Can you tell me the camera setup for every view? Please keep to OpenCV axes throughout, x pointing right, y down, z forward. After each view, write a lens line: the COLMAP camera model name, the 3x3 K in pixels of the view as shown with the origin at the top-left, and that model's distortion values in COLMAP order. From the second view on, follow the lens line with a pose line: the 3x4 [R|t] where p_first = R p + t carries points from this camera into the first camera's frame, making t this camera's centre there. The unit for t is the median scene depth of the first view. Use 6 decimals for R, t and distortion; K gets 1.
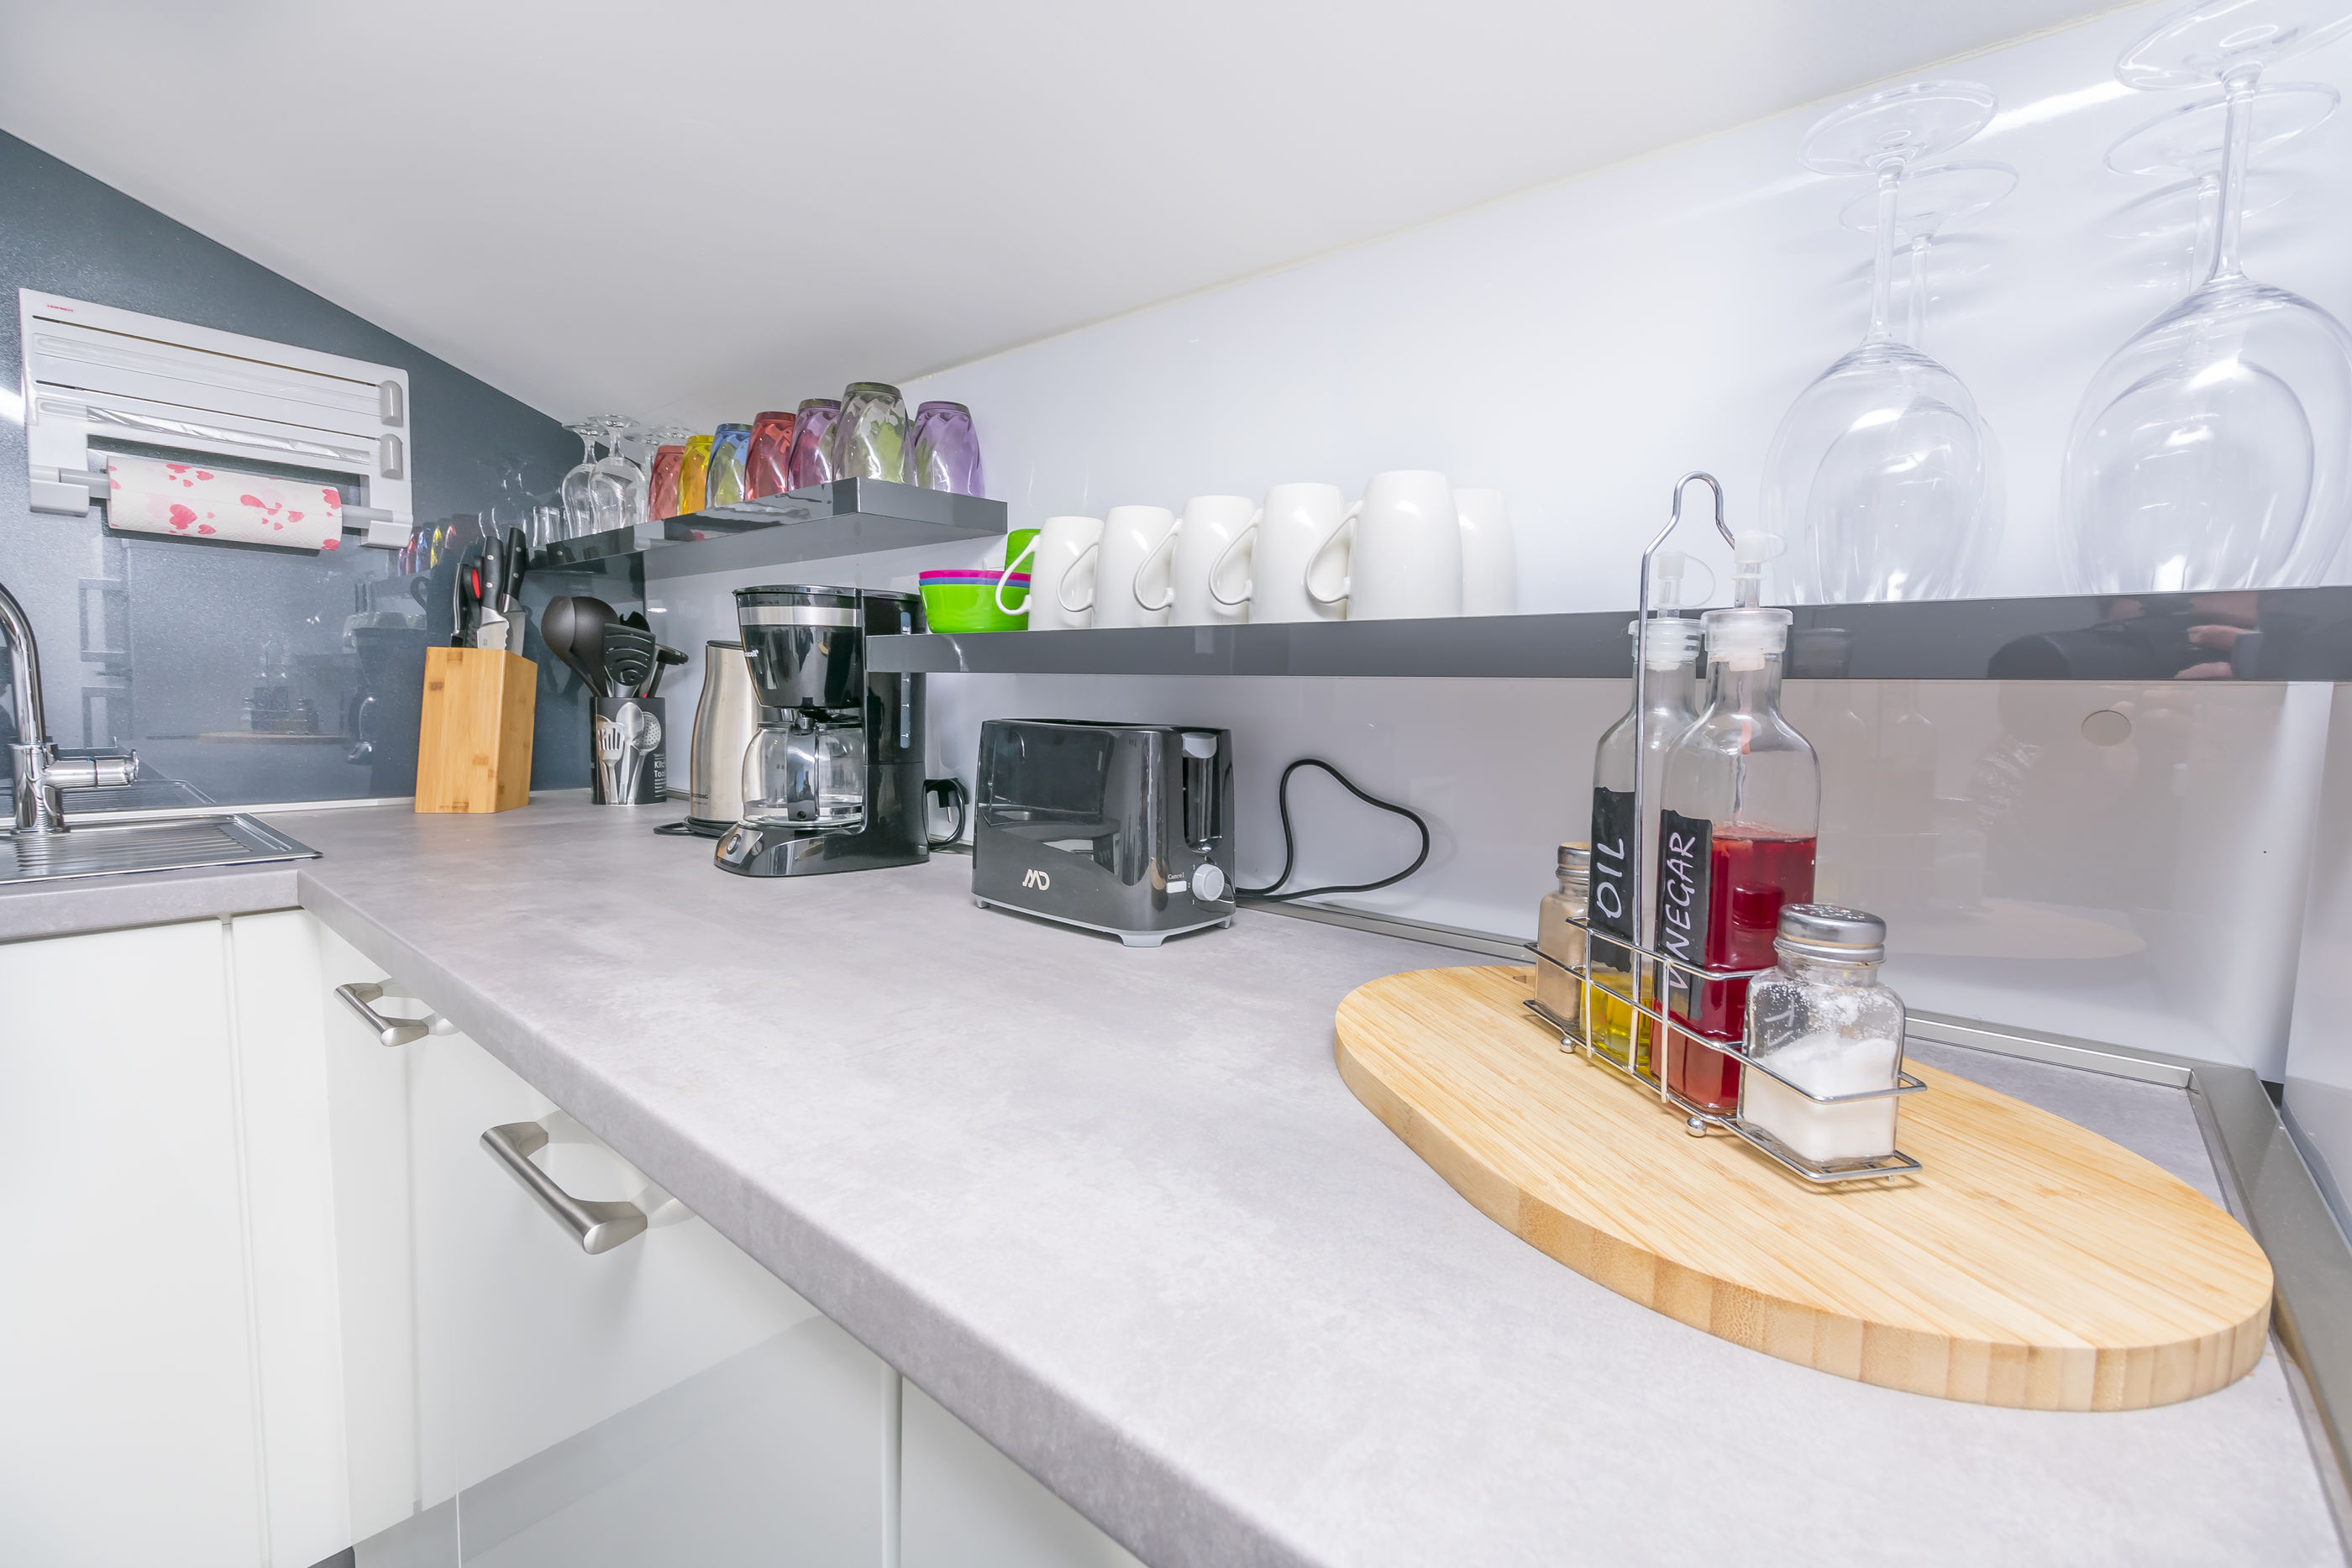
lens RADIAL K [[1015.1, 0, 1176.0], [0, 1015.1, 784.0], [0, 0, 1]] dist [0.002387, 0.000288]
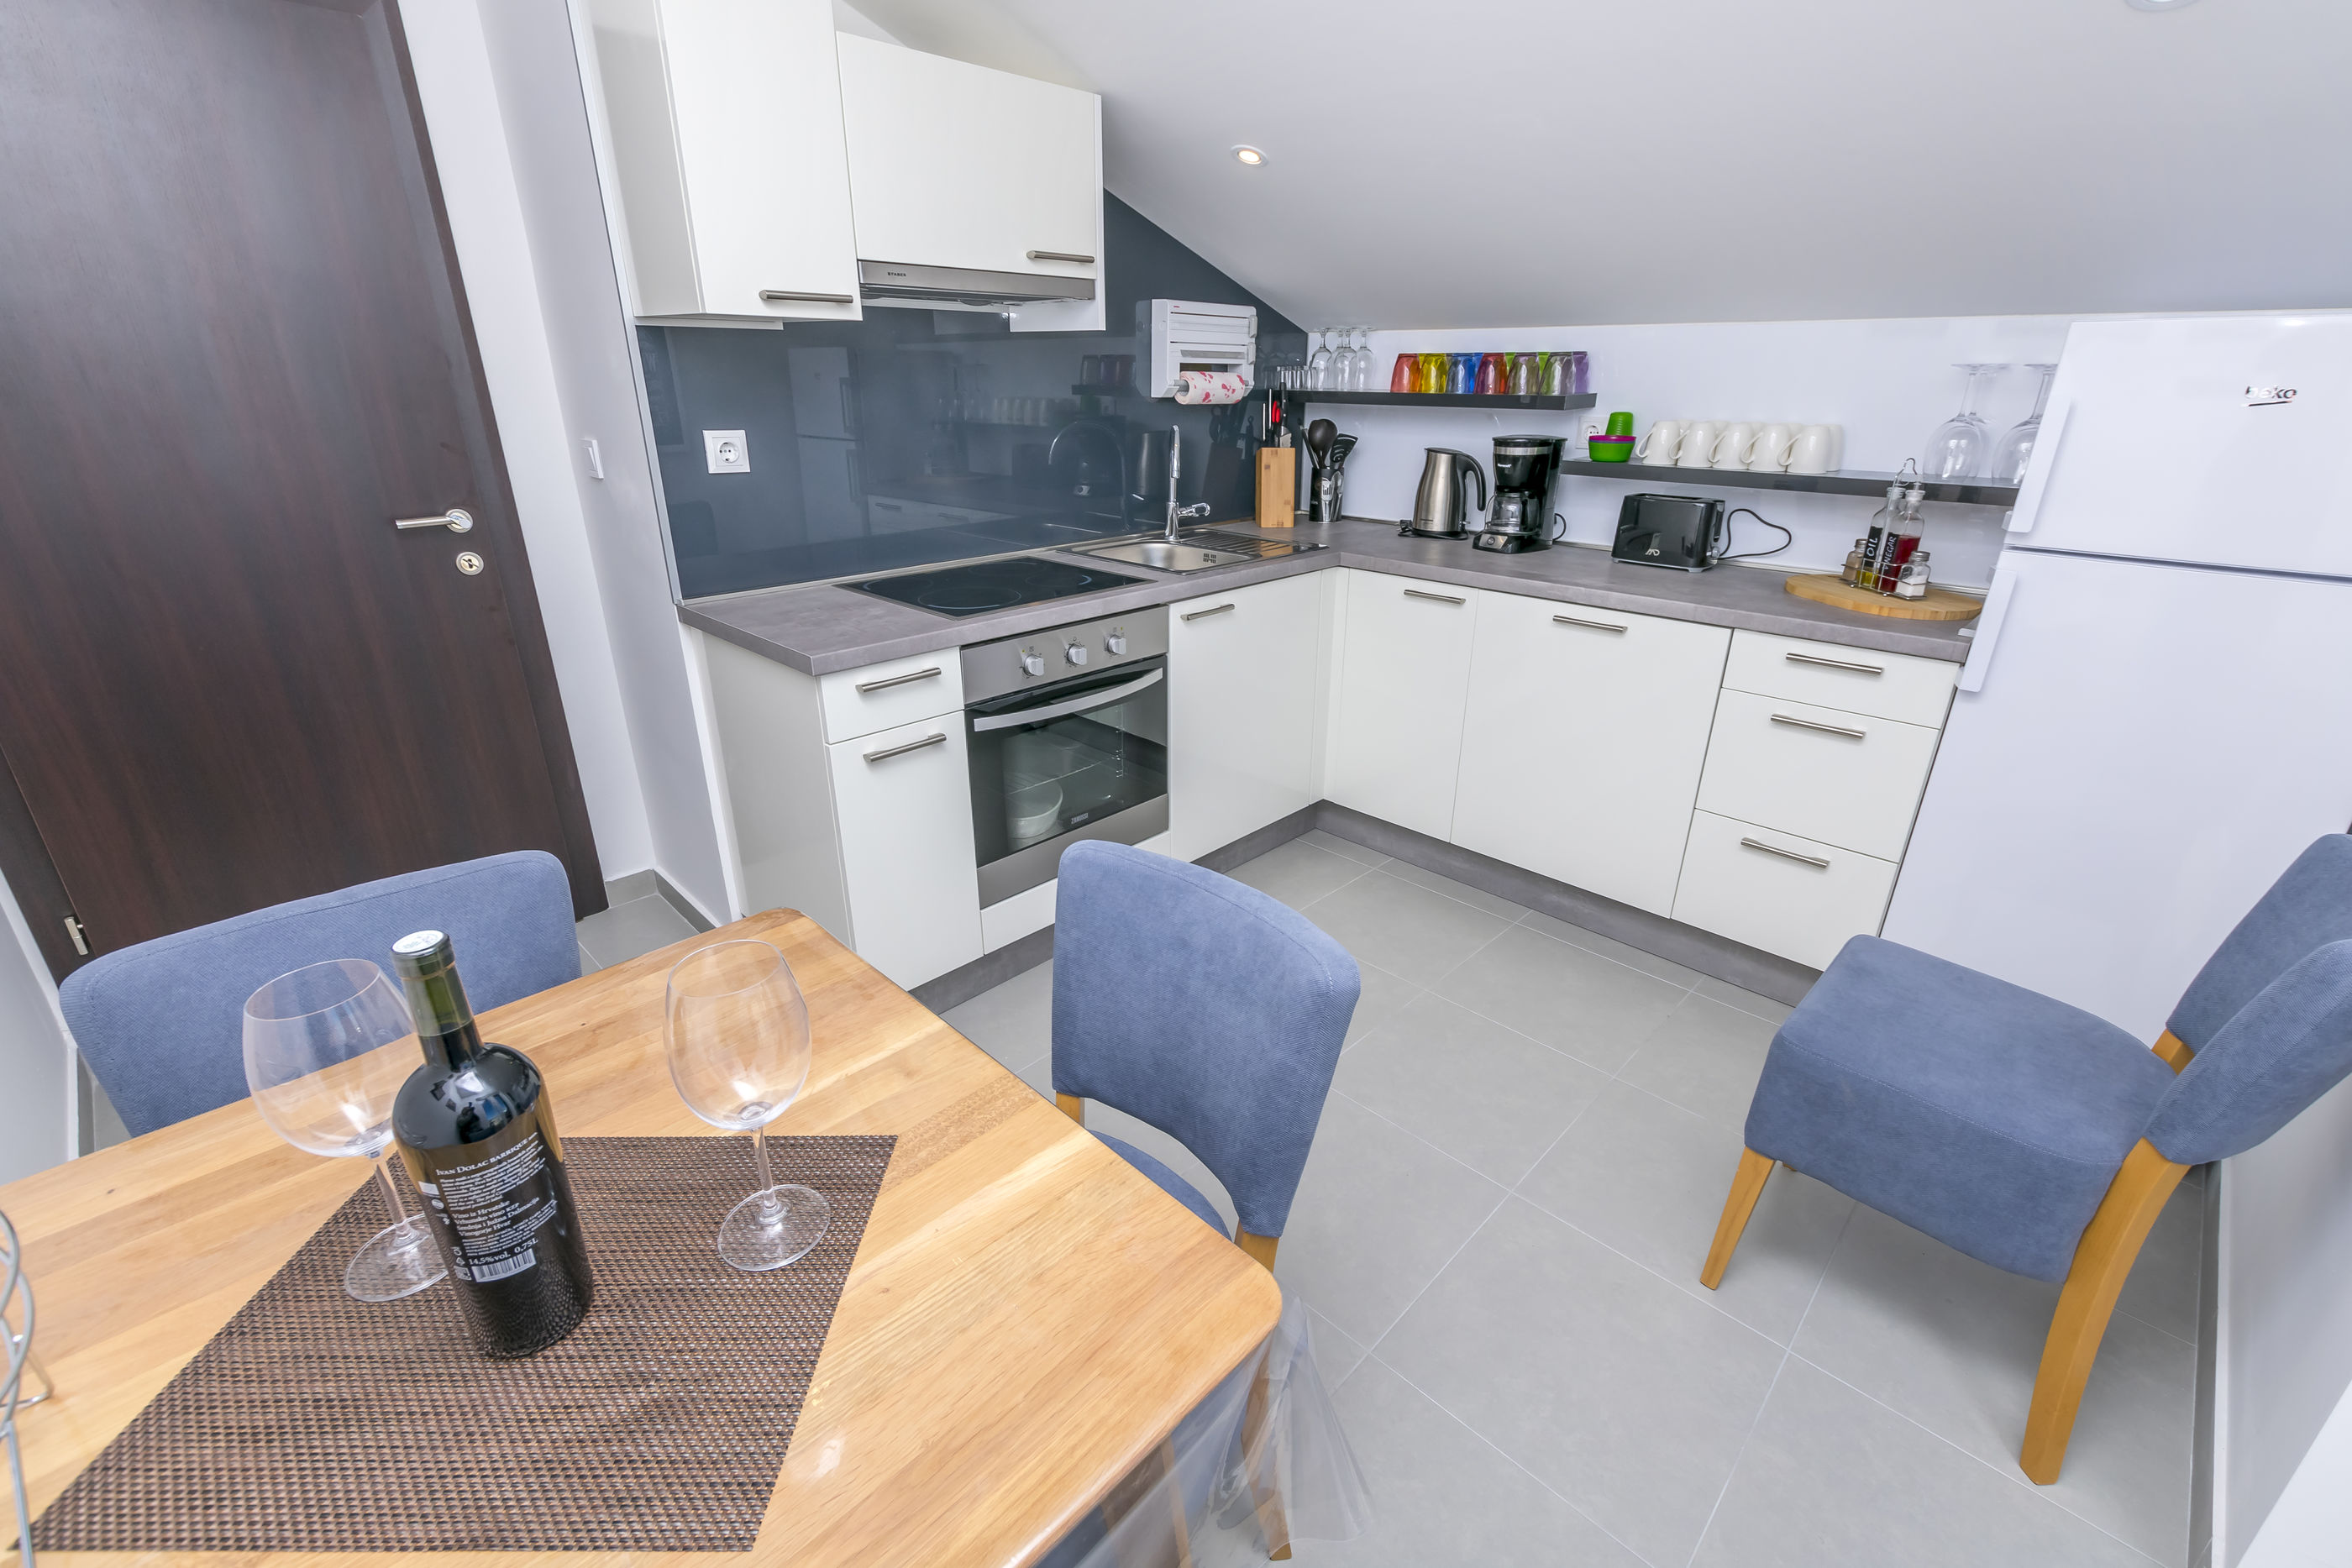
lens RADIAL K [[1015.1, 0, 1176.0], [0, 1015.1, 784.0], [0, 0, 1]] dist [0.002387, 0.000288]
pose [[0.998030, 0.015078, -0.060892, -1.013793], [0.002683, 0.959534, 0.281581, -0.076101], [0.062674, -0.281190, 0.957603, -1.635503]]
